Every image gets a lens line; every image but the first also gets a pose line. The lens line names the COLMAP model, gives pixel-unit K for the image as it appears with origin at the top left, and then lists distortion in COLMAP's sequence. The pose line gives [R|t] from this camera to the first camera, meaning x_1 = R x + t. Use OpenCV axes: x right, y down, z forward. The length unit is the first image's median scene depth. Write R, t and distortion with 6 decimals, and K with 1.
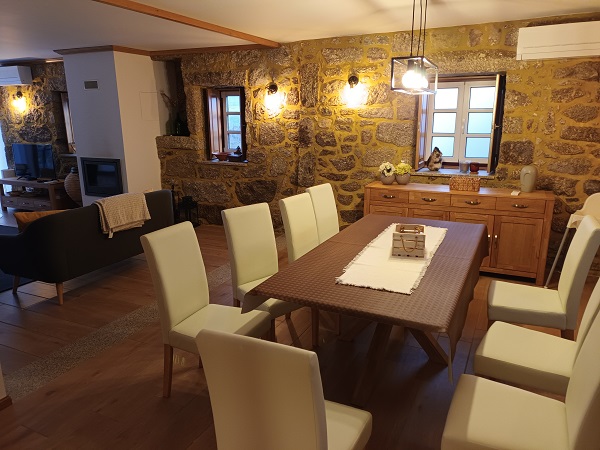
lens RADIAL K [[446.3, 0, 300.0], [0, 446.3, 225.0], [0, 0, 1]] dist [-0.022906, -0.009167]
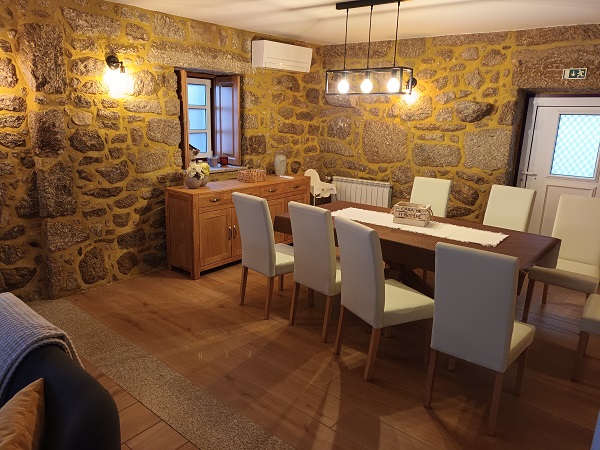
lens RADIAL K [[446.3, 0, 300.0], [0, 446.3, 225.0], [0, 0, 1]] dist [-0.022906, -0.009167]
pose [[0.204827, -0.219041, 0.953974, -0.581417], [0.200044, 0.963434, 0.178262, -0.127495], [-0.958138, 0.154324, 0.241155, 0.552147]]
